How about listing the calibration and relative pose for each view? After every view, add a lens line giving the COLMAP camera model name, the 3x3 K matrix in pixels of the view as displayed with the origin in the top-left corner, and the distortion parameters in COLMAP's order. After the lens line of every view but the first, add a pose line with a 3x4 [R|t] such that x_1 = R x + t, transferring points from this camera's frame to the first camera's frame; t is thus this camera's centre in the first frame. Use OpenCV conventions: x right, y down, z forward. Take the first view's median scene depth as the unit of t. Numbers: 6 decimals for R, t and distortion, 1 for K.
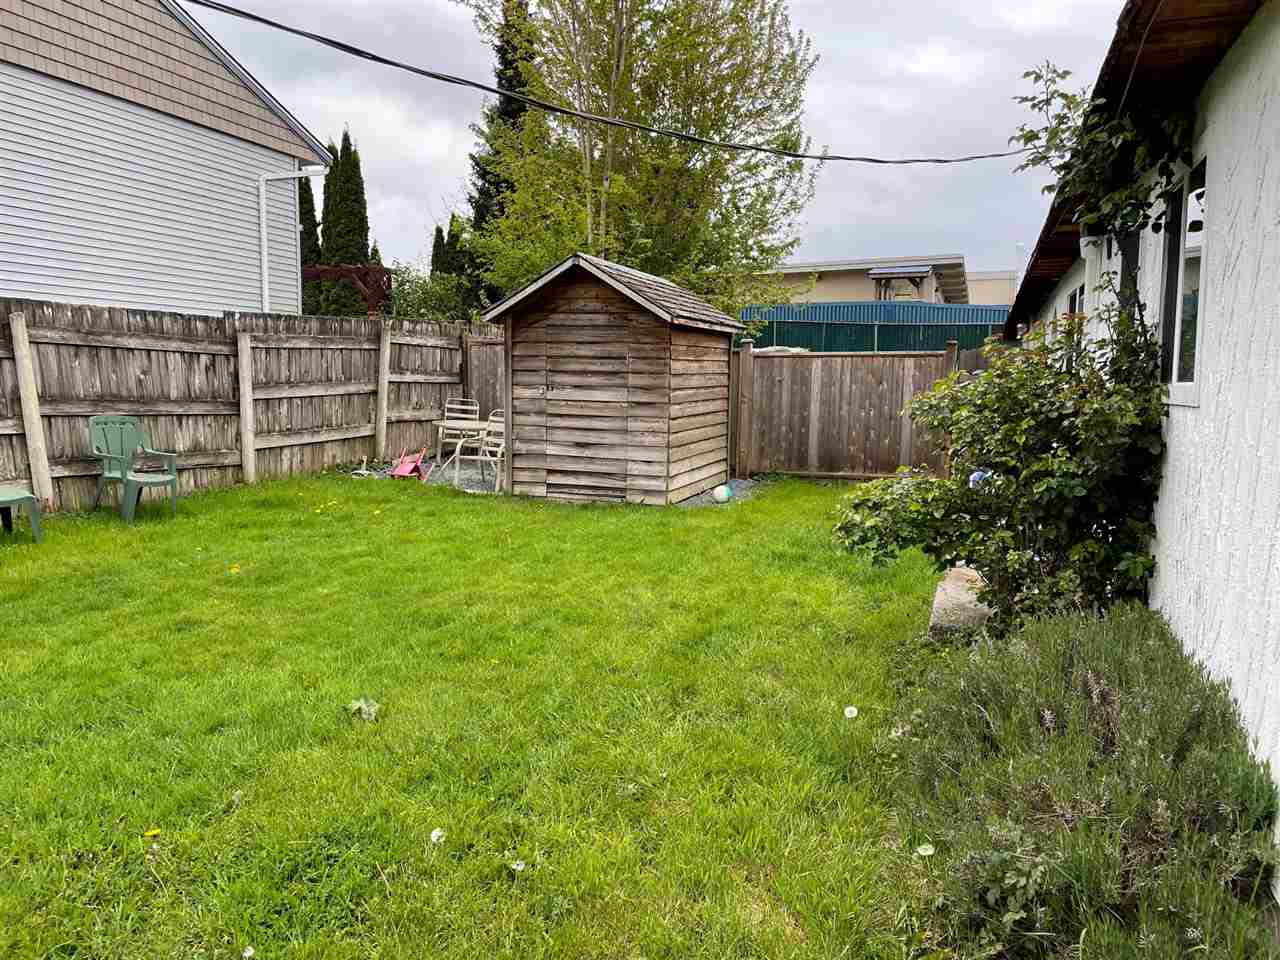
lens RADIAL K [[993.2, 0, 647.5], [0, 993.2, 472.0], [0, 0, 1]] dist [0.118064, -0.188904]
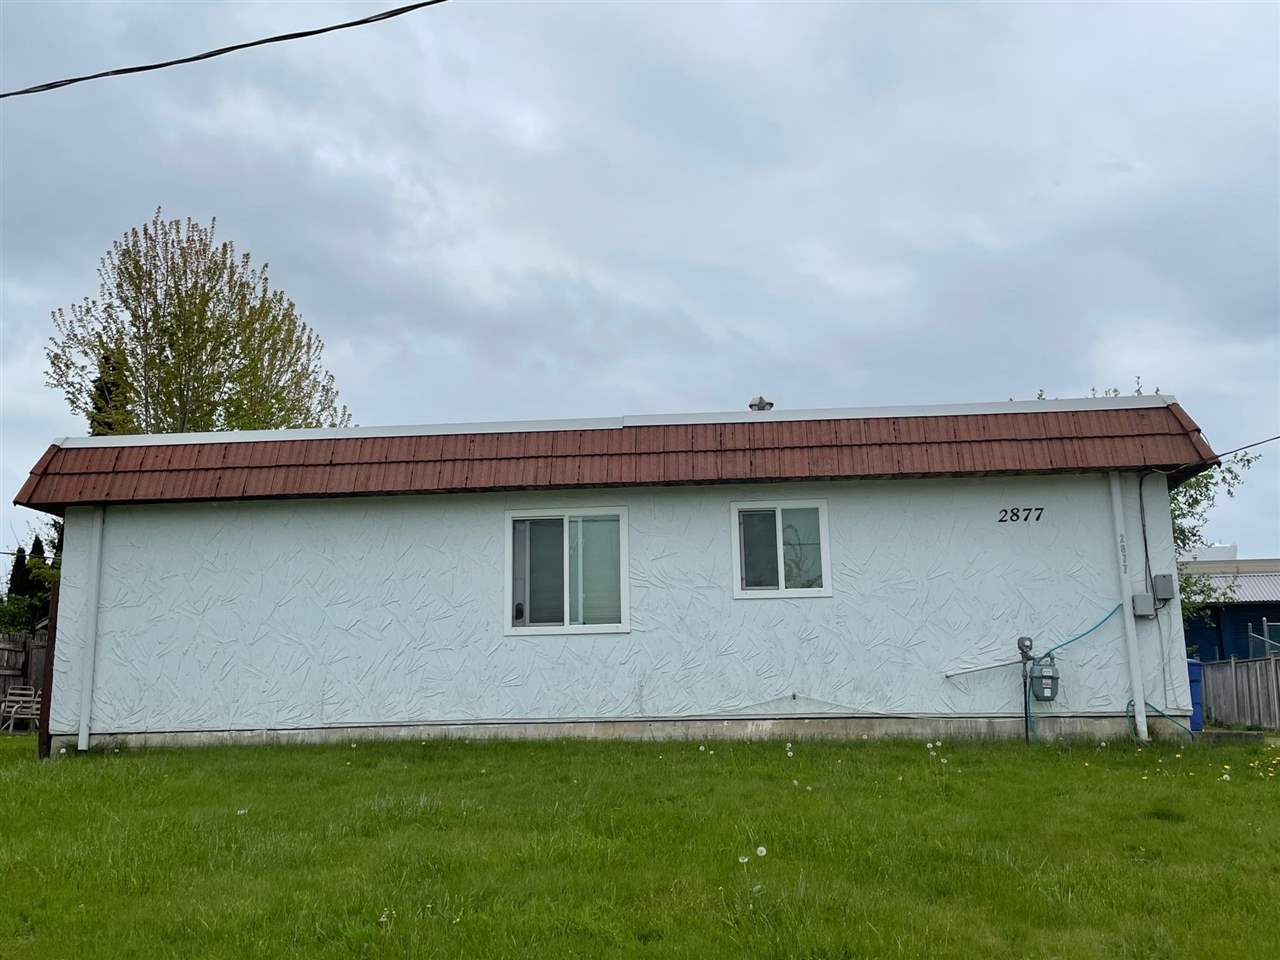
lens RADIAL K [[1277.4, 0, 639.7], [0, 1277.4, 460.5], [0, 0, 1]] dist [0.072321, -0.025657]
pose [[0.971154, 0.013128, 0.238090, 0.218205], [0.054945, 0.959295, -0.277009, 0.174826], [-0.232035, 0.282101, 0.930902, -0.988395]]
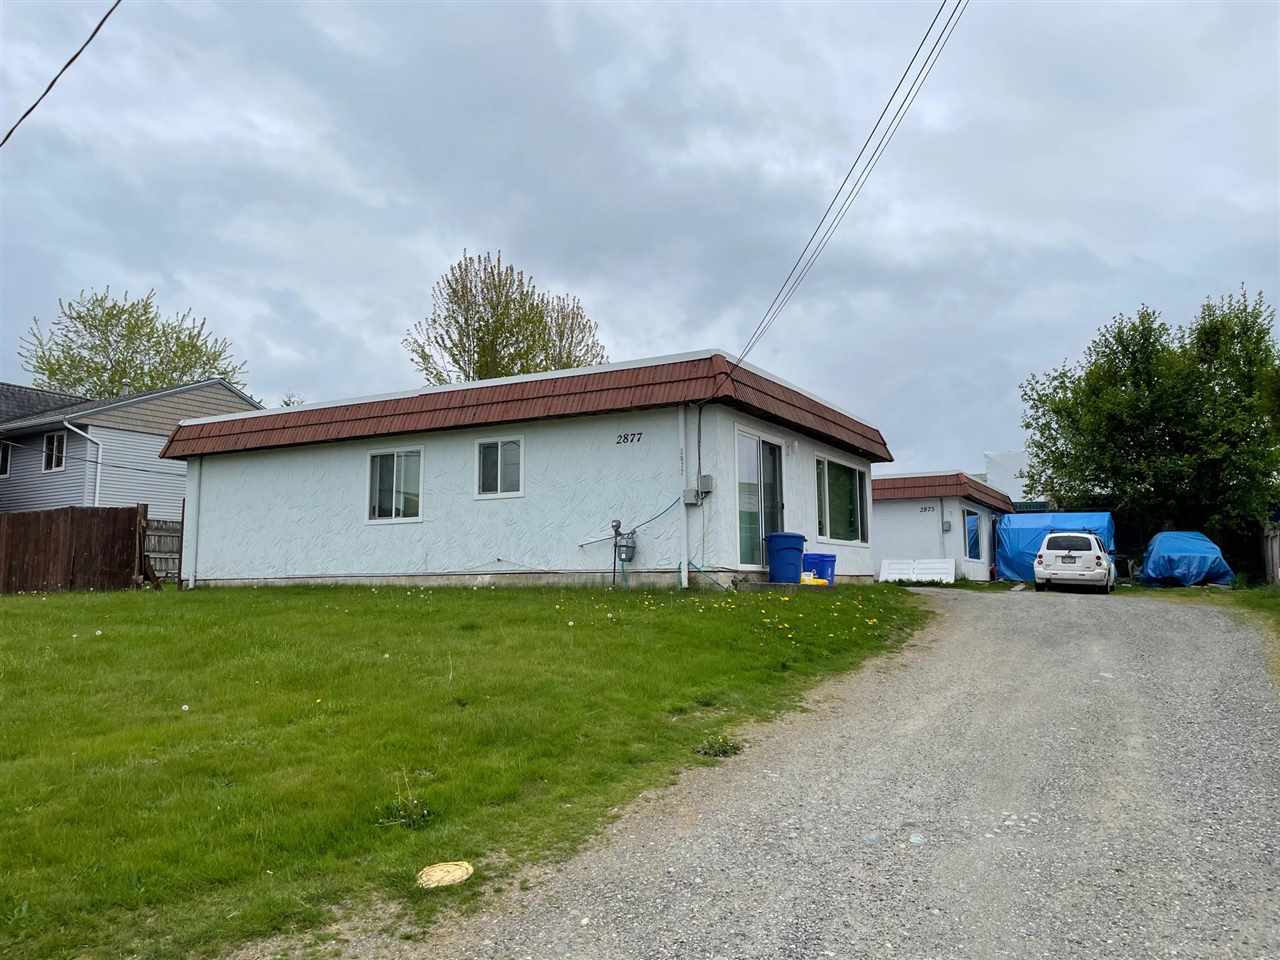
lens RADIAL K [[993.2, 0, 647.5], [0, 993.2, 472.0], [0, 0, 1]] dist [0.118064, -0.188904]
pose [[0.982733, -0.041721, -0.180267, 0.906272], [0.002444, 0.977090, -0.212813, 0.231391], [0.185015, 0.208698, 0.960320, -1.185150]]
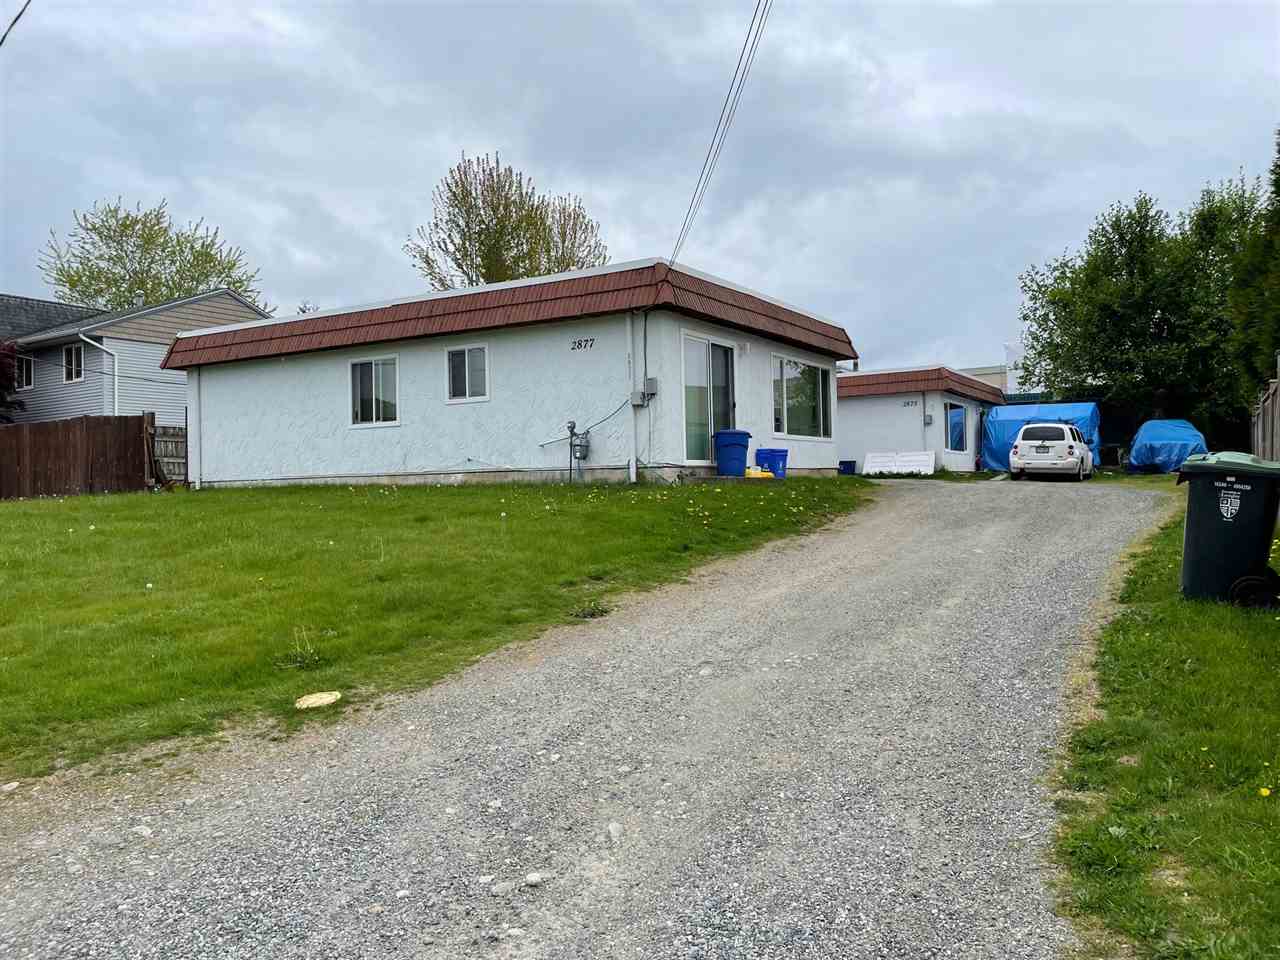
lens RADIAL K [[993.2, 0, 647.5], [0, 993.2, 472.0], [0, 0, 1]] dist [0.118064, -0.188904]
pose [[0.975823, -0.039632, -0.214939, 1.005859], [0.015407, 0.993449, -0.113234, 0.244088], [0.218019, 0.107185, 0.970041, -1.243892]]
